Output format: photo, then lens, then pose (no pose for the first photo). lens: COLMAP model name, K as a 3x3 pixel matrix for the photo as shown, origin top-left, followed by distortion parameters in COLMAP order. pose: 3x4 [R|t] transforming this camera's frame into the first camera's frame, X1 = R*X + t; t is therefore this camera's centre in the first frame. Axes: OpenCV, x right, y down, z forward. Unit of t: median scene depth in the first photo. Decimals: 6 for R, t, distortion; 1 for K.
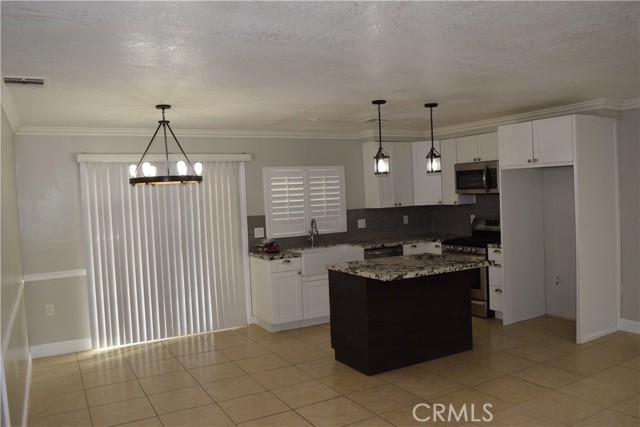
lens RADIAL K [[508.9, 0, 320.0], [0, 508.9, 213.5], [0, 0, 1]] dist [-0.093010, -0.001141]
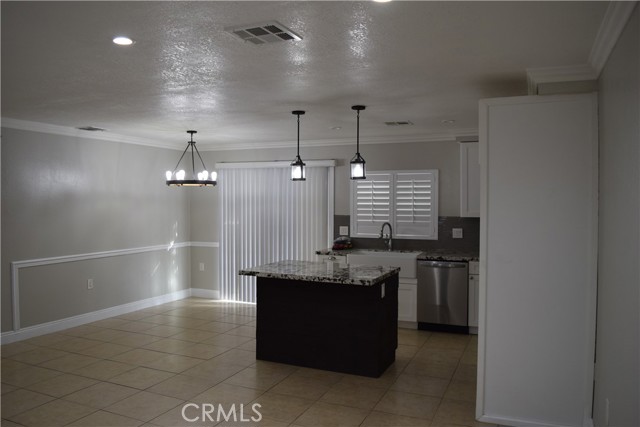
lens RADIAL K [[508.9, 0, 320.0], [0, 508.9, 213.5], [0, 0, 1]] dist [-0.093010, -0.001141]
pose [[0.601287, 0.066444, -0.796266, 0.770272], [-0.062305, 0.997401, 0.036179, -0.038641], [0.796600, 0.027858, 0.603864, 0.305076]]
